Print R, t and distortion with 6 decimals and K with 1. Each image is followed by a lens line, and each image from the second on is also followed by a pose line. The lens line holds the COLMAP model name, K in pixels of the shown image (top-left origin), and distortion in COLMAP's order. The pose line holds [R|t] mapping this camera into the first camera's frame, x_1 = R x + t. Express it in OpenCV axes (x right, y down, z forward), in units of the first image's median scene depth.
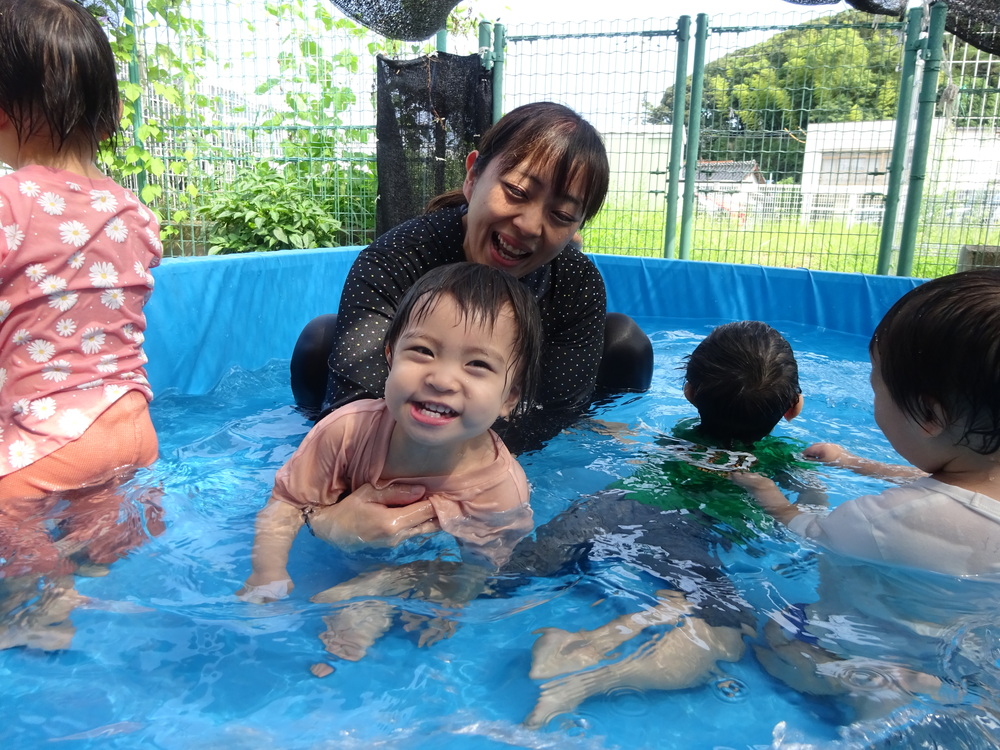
lens RADIAL K [[738.4, 0, 495.5], [0, 738.4, 375.5], [0, 0, 1]] dist [0.004210, -0.009984]
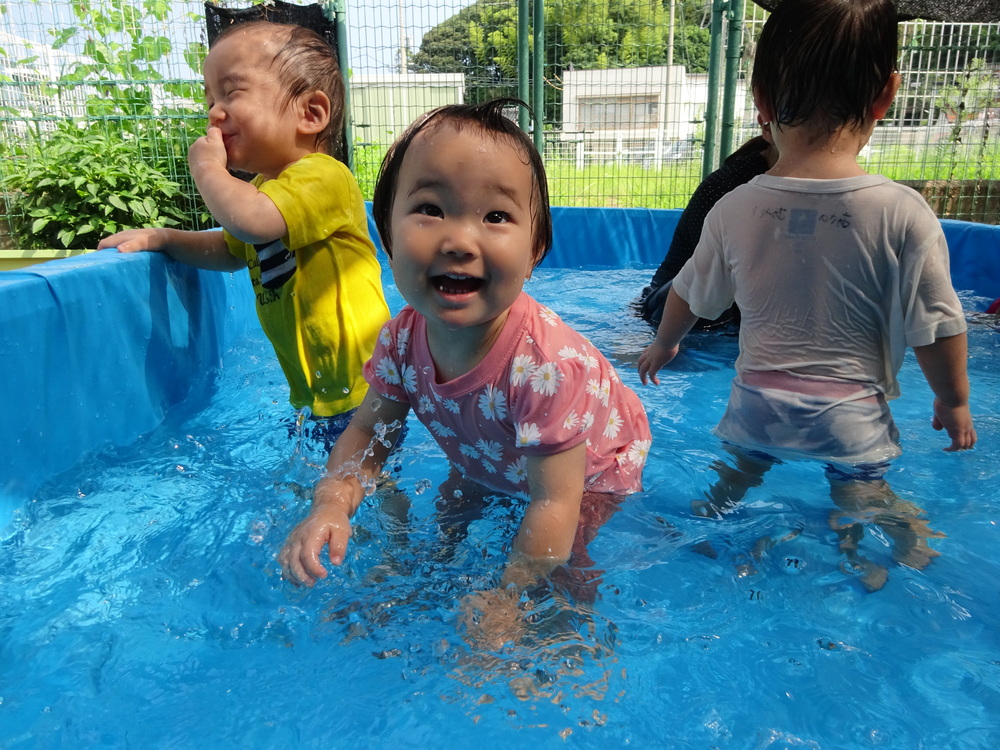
lens RADIAL K [[738.4, 0, 497.7], [0, 738.4, 380.8], [0, 0, 1]] dist [0.004210, -0.009984]
pose [[0.954800, -0.115280, 0.273983, -0.116603], [0.096279, 0.991982, 0.081861, -0.000275], [-0.281224, -0.051782, 0.958244, -0.022580]]
